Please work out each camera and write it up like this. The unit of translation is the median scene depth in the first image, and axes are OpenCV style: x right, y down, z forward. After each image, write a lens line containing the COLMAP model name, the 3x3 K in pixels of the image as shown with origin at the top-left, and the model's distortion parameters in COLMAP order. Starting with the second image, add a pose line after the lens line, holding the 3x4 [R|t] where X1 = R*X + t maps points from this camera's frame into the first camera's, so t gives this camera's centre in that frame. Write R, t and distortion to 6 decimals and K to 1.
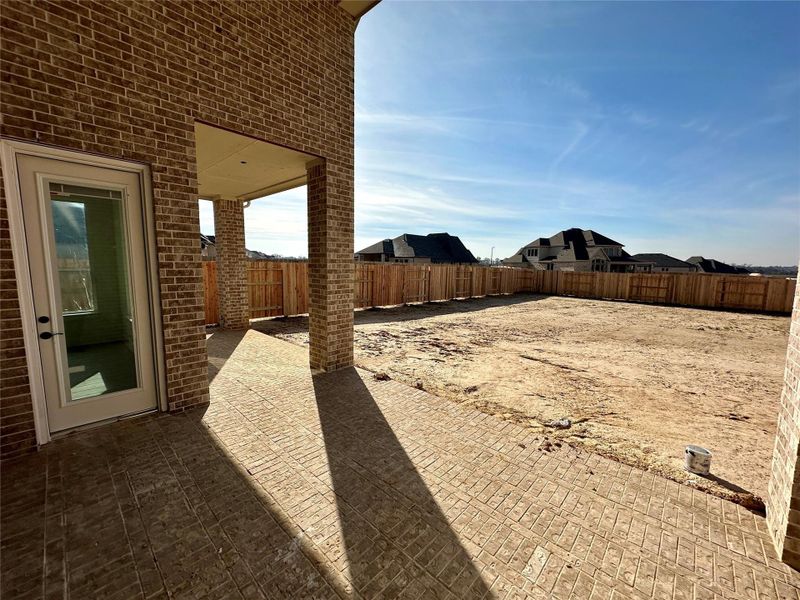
lens RADIAL K [[318.7, 0, 400.0], [0, 318.7, 300.0], [0, 0, 1]] dist [-0.001883, 0.000281]
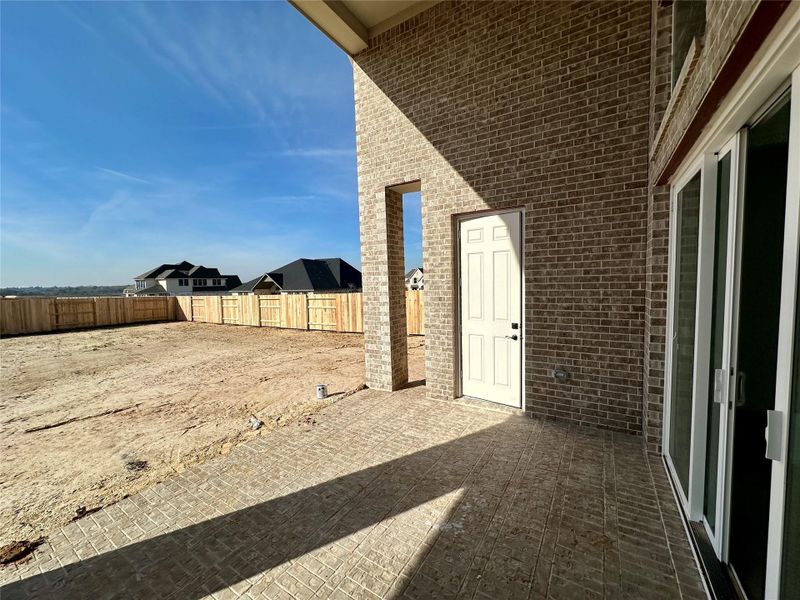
lens RADIAL K [[318.7, 0, 400.0], [0, 318.7, 300.0], [0, 0, 1]] dist [-0.001883, 0.000281]
pose [[-0.182765, -0.063860, 0.981080, -0.572718], [0.128843, 0.987727, 0.088294, -0.074243], [-0.974678, 0.142542, -0.172294, 0.512578]]
